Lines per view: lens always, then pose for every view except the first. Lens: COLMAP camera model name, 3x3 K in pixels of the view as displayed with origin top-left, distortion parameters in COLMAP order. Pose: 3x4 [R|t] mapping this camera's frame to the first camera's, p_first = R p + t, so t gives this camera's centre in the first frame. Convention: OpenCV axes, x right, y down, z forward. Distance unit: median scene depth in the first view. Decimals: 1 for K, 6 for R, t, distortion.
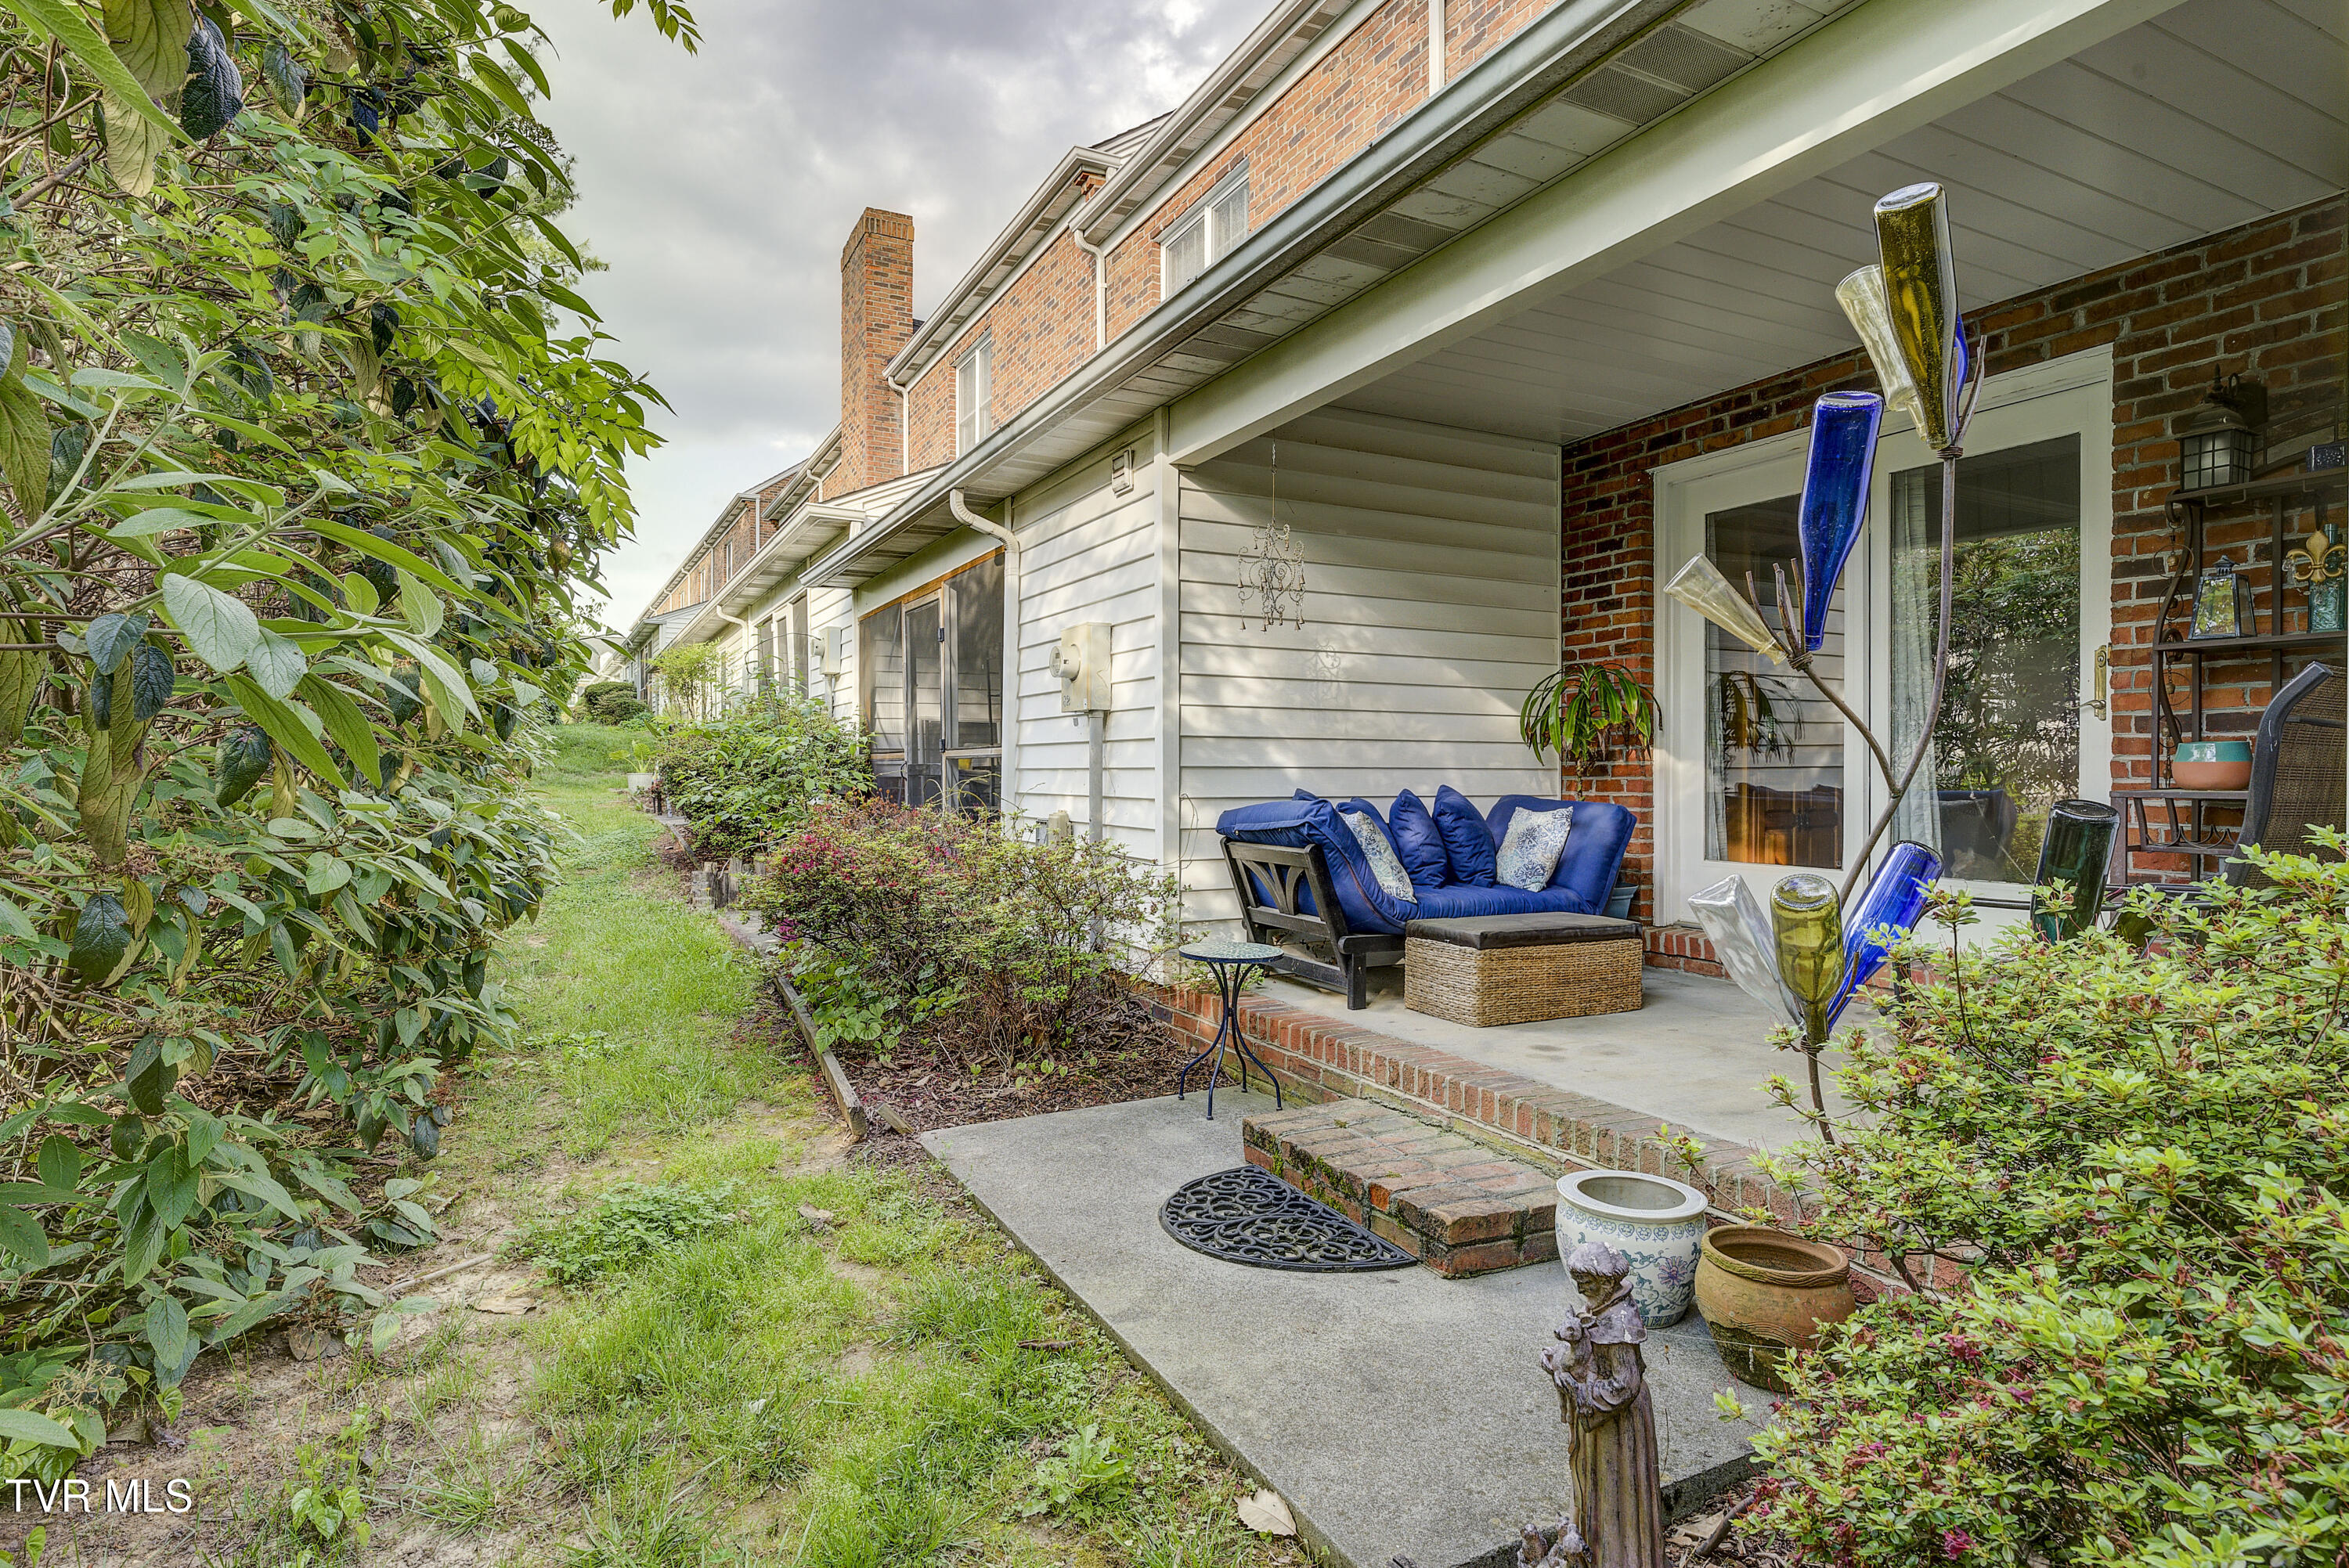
lens RADIAL K [[1219.9, 0, 1173.8], [0, 1219.9, 812.7], [0, 0, 1]] dist [-0.001715, -0.000182]
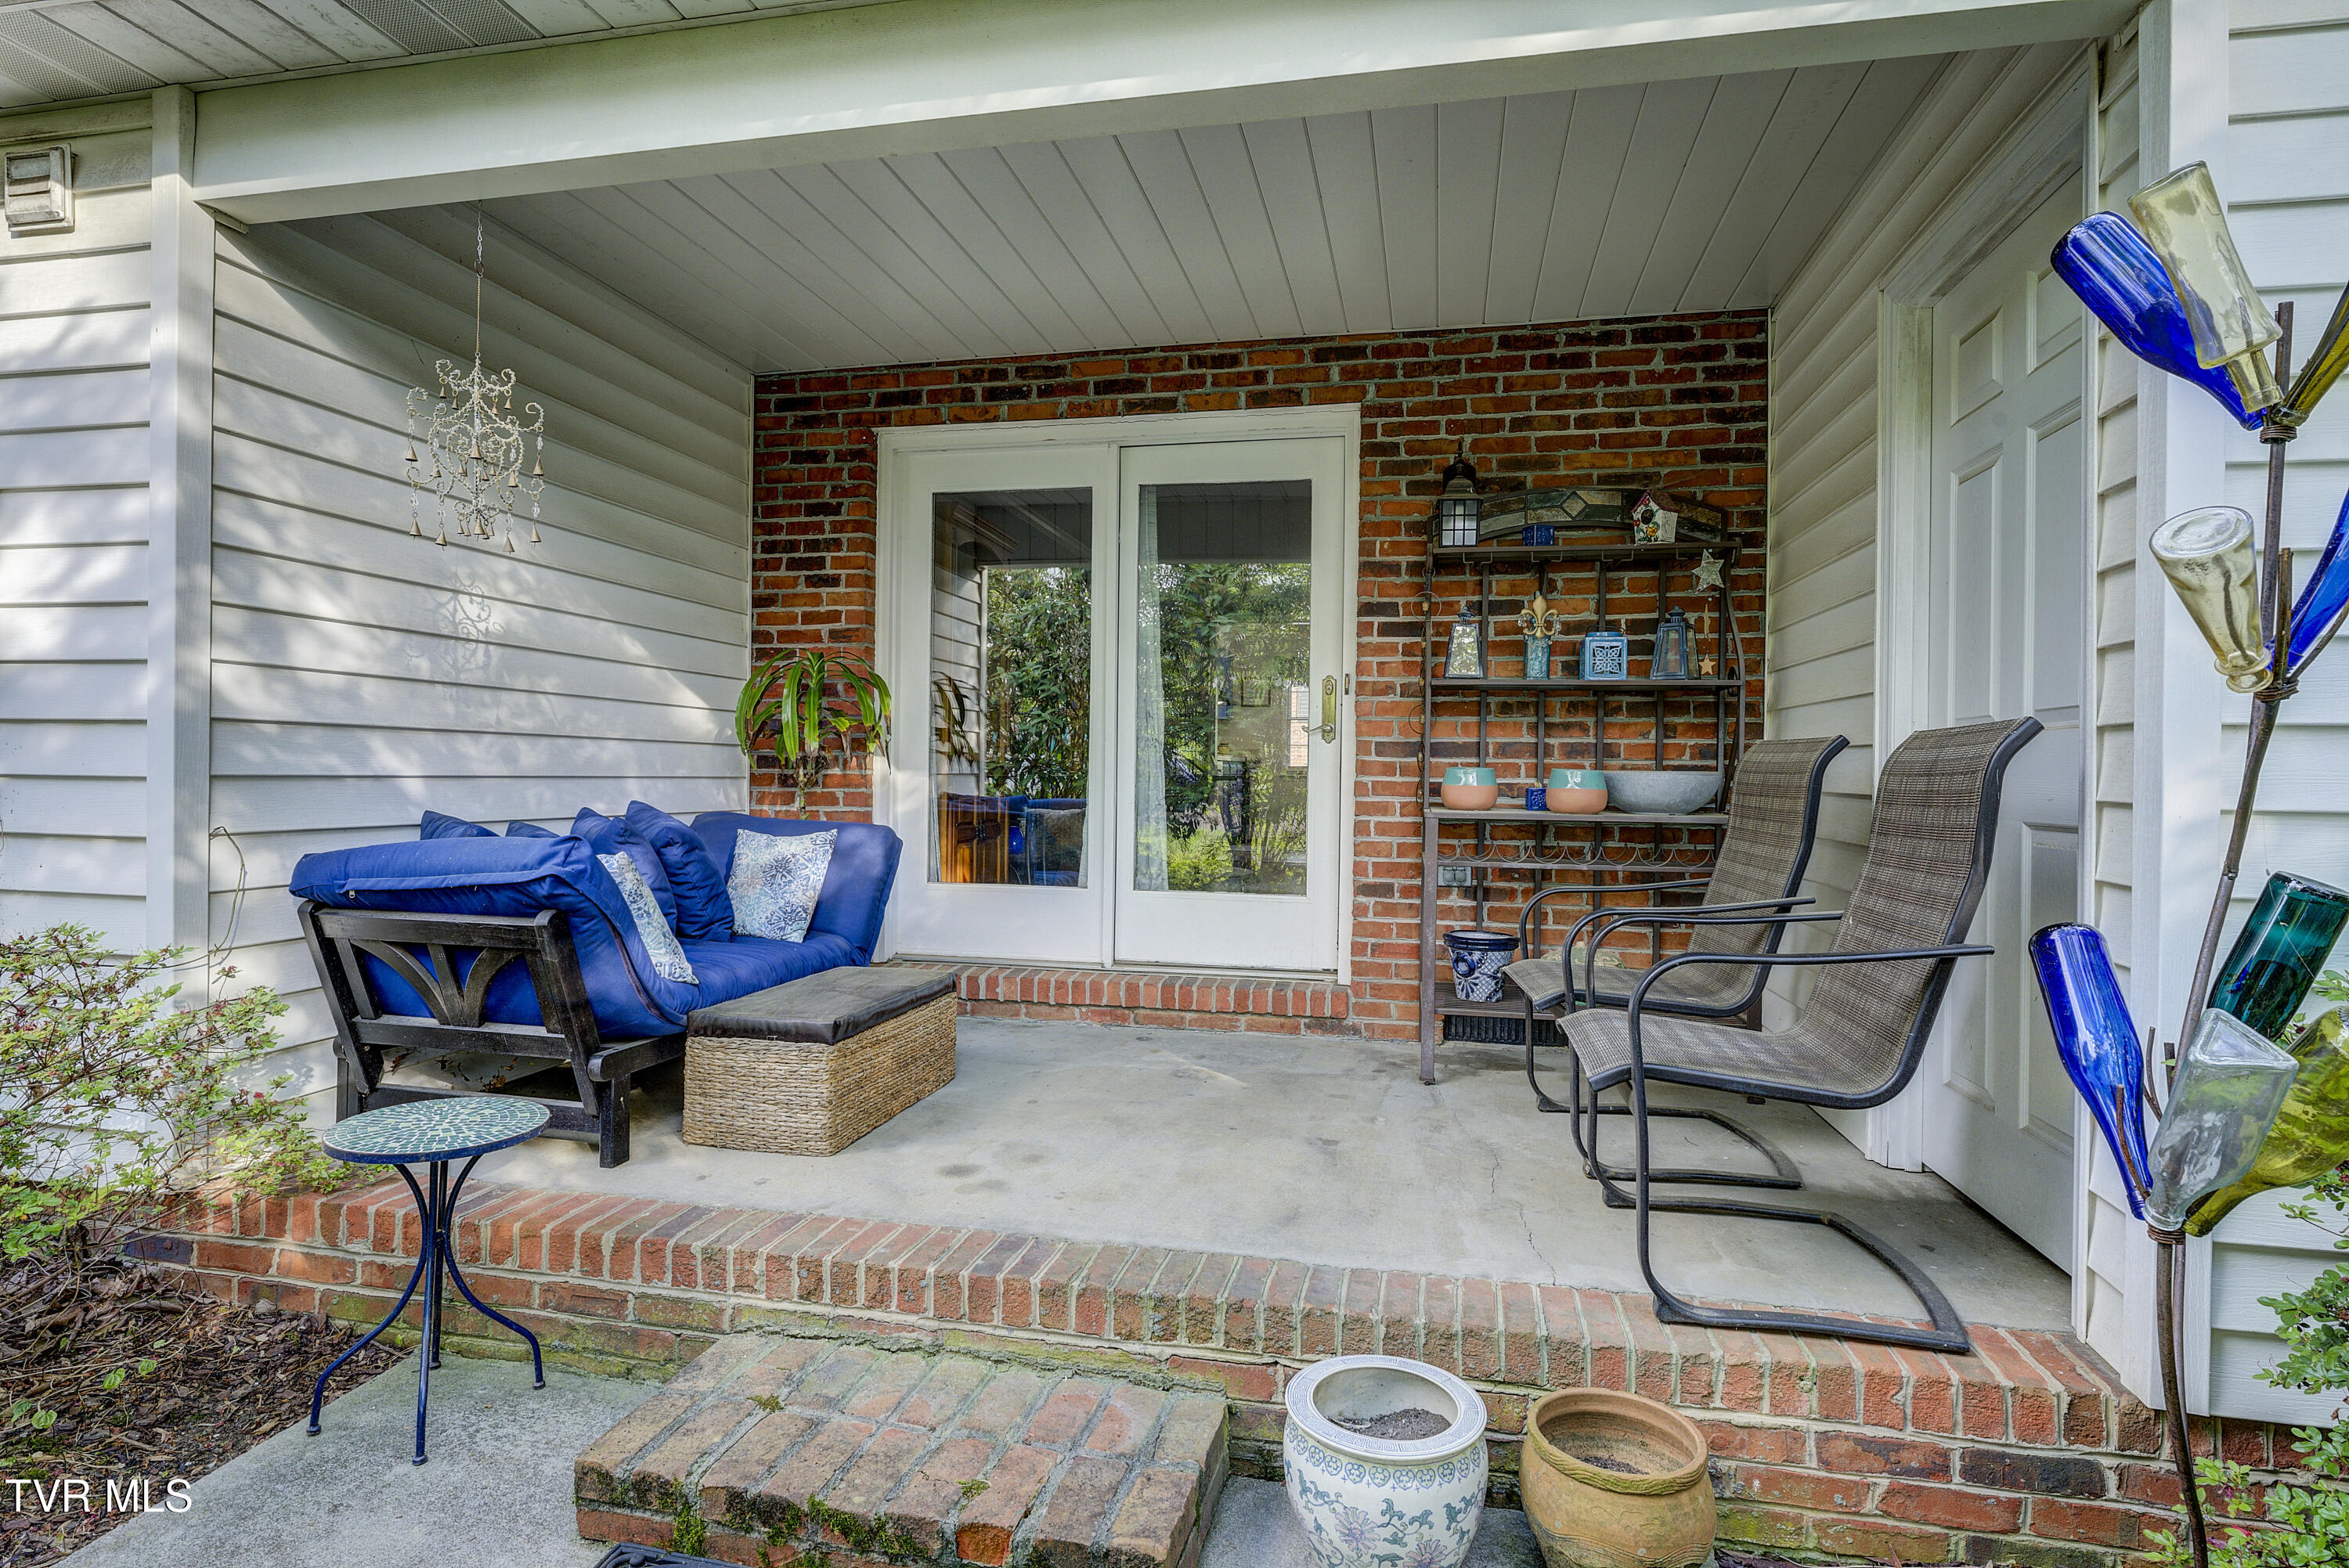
lens RADIAL K [[1185.0, 0, 1174.5], [0, 1185.0, 784.0], [0, 0, 1]] dist [-0.001876, 0.000892]
pose [[0.634741, 0.000463, 0.772725, -0.127137], [0.012169, 0.999870, -0.010595, -0.023609], [-0.772629, 0.016128, 0.634653, 0.345690]]
